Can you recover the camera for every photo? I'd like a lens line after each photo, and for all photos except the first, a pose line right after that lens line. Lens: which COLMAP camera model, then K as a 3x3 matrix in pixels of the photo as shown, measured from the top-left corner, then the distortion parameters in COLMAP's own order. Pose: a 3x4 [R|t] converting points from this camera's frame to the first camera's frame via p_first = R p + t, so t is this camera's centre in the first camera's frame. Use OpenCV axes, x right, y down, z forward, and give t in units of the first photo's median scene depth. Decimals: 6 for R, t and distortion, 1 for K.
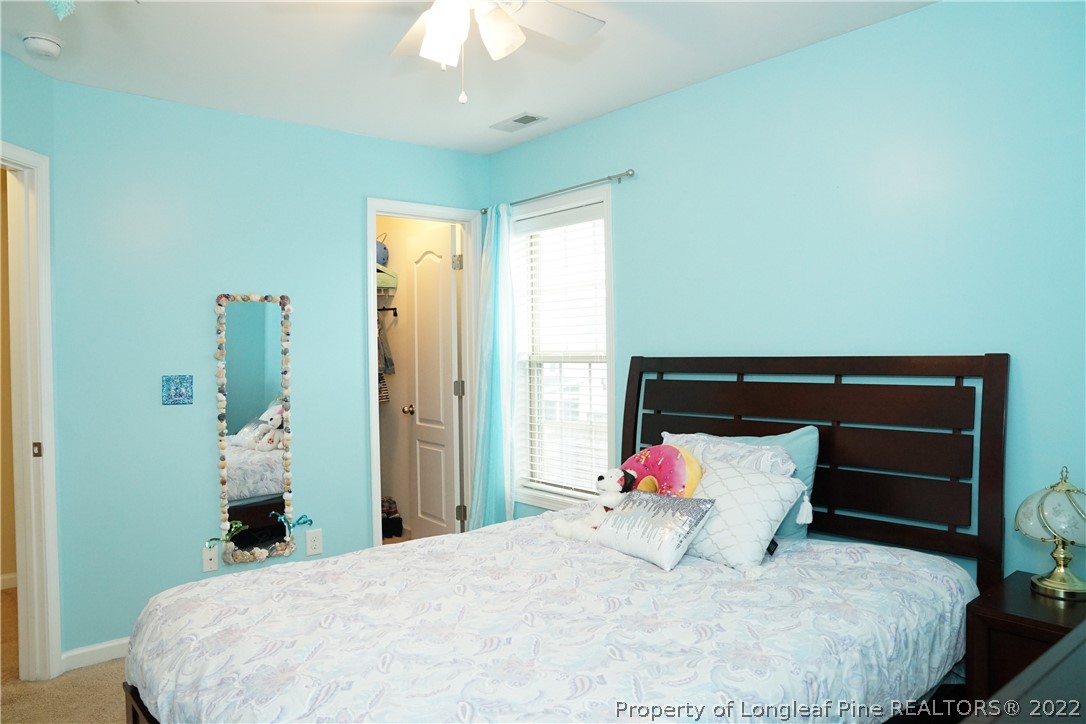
lens RADIAL K [[748.5, 0, 541.6], [0, 748.5, 359.1], [0, 0, 1]] dist [-0.094394, 0.035902]
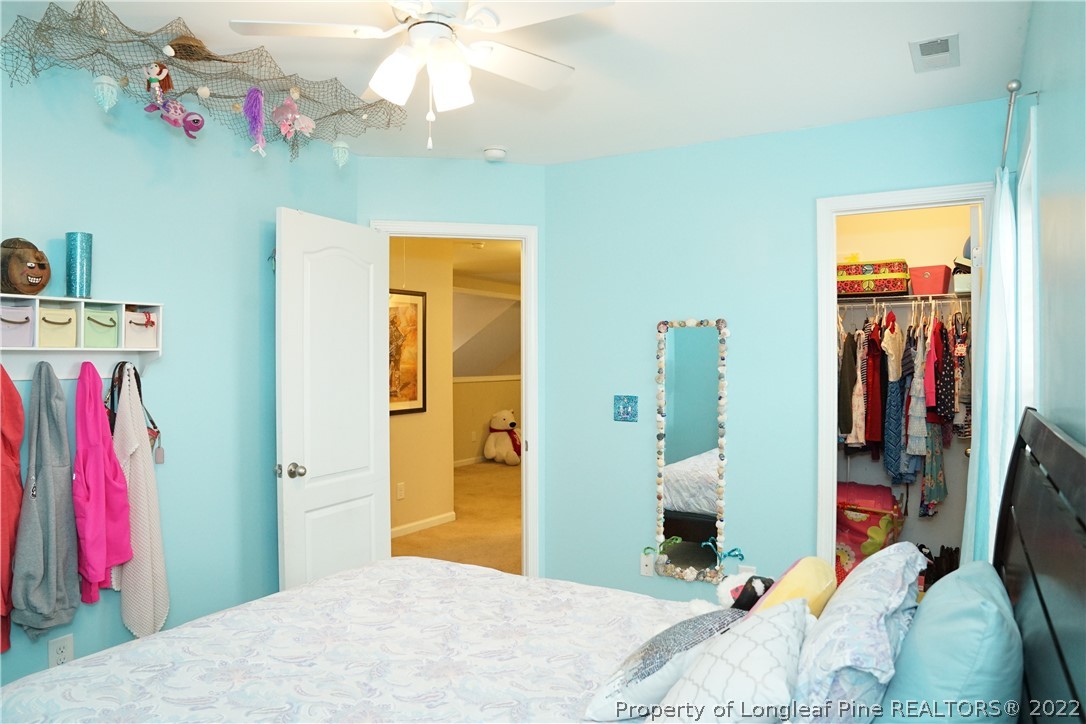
lens RADIAL K [[748.5, 0, 537.7], [0, 748.5, 358.6], [0, 0, 1]] dist [-0.094394, 0.035902]
pose [[0.324636, 0.009913, -0.945787, 0.528596], [-0.012267, 0.999905, 0.006270, -0.038757], [0.945759, 0.009567, 0.324727, 0.474905]]
